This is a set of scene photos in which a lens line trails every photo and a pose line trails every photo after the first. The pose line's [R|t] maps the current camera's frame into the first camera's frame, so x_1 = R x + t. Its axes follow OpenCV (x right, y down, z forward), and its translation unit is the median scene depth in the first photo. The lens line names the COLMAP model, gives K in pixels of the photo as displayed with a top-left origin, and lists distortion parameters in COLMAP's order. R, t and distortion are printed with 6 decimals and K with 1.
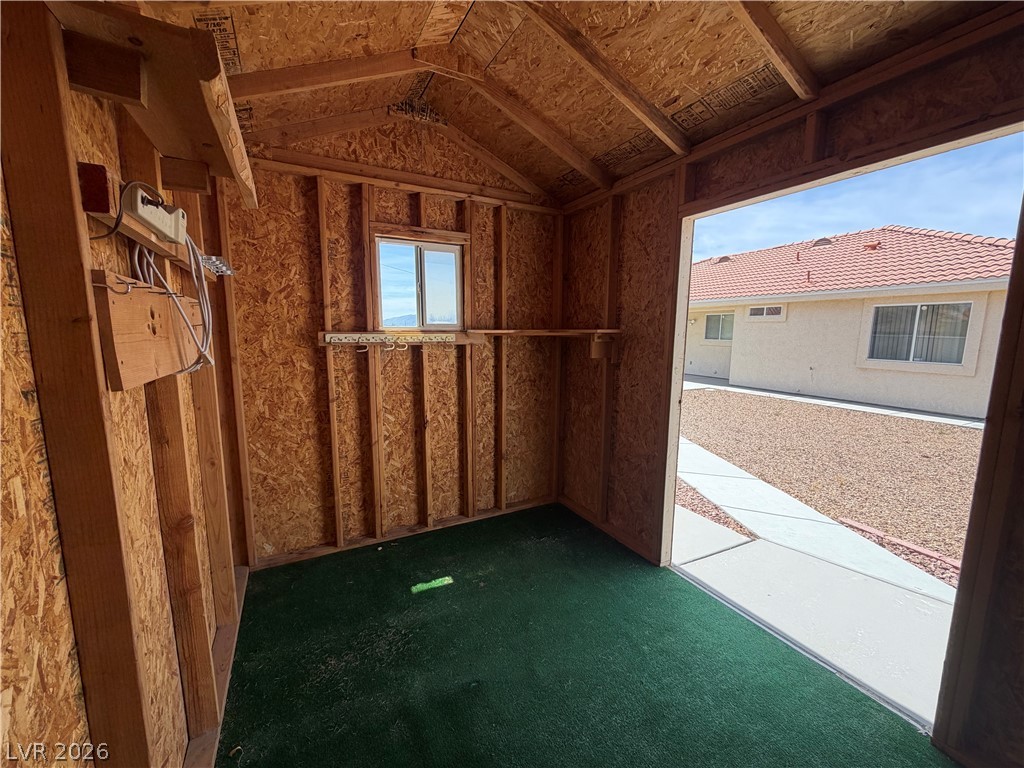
lens RADIAL K [[407.1, 0, 510.6], [0, 407.1, 384.9], [0, 0, 1]] dist [0.000157, 0.000241]
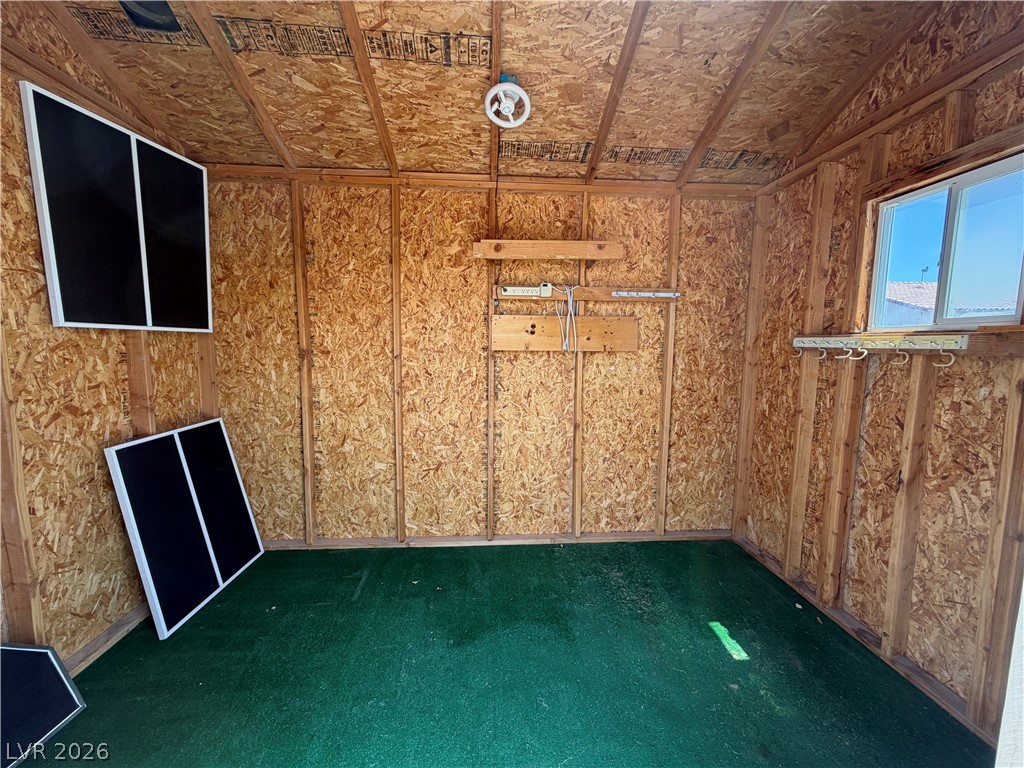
lens RADIAL K [[407.1, 0, 510.6], [0, 407.1, 384.9], [0, 0, 1]] dist [0.000157, 0.000241]
pose [[-0.406761, 0.088358, -0.909251, 0.636881], [-0.131152, 0.979353, 0.153842, -0.075544], [0.904071, 0.181827, -0.386774, 0.770488]]
